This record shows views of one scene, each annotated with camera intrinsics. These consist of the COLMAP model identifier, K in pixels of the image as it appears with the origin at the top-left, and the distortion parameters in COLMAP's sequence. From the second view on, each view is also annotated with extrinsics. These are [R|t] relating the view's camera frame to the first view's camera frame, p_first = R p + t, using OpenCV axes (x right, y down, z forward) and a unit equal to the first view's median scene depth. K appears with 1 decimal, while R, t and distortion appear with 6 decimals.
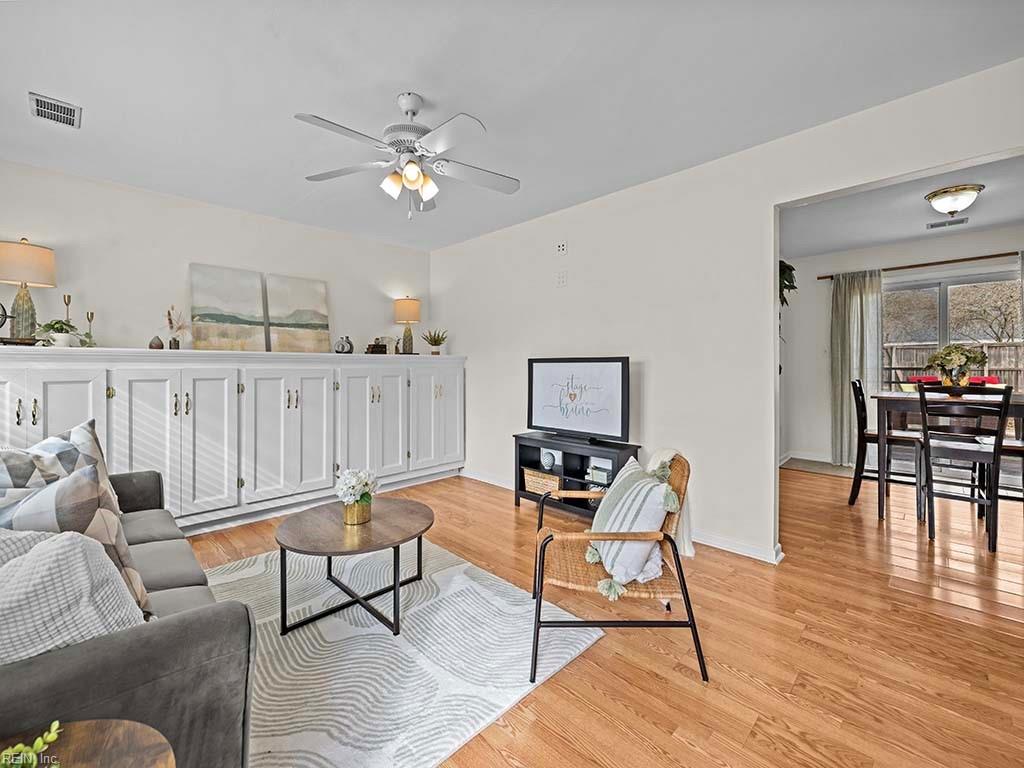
lens RADIAL K [[426.1, 0, 510.5], [0, 426.1, 370.6], [0, 0, 1]] dist [-0.000478, 0.001135]
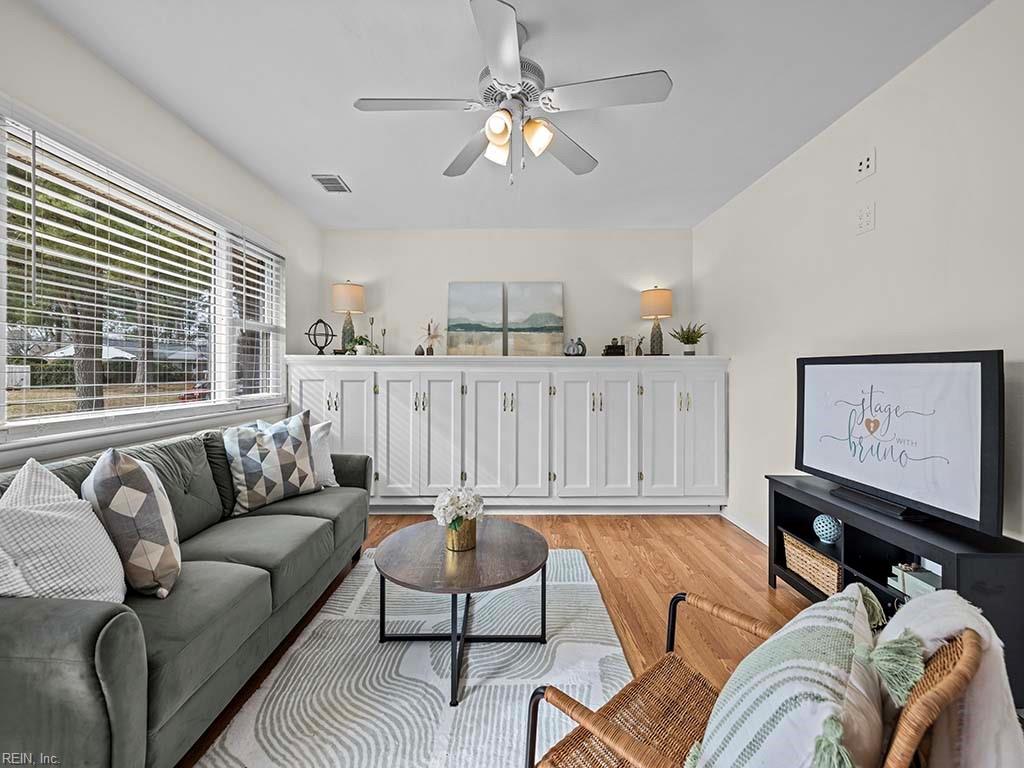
lens RADIAL K [[426.1, 0, 536.2], [0, 426.1, 370.4], [0, 0, 1]] dist [-0.000478, 0.001135]
pose [[0.707795, 0.002273, -0.706414, 0.227583], [-0.008836, 0.999945, -0.005636, -0.003084], [0.706363, 0.010231, 0.707776, 0.300892]]
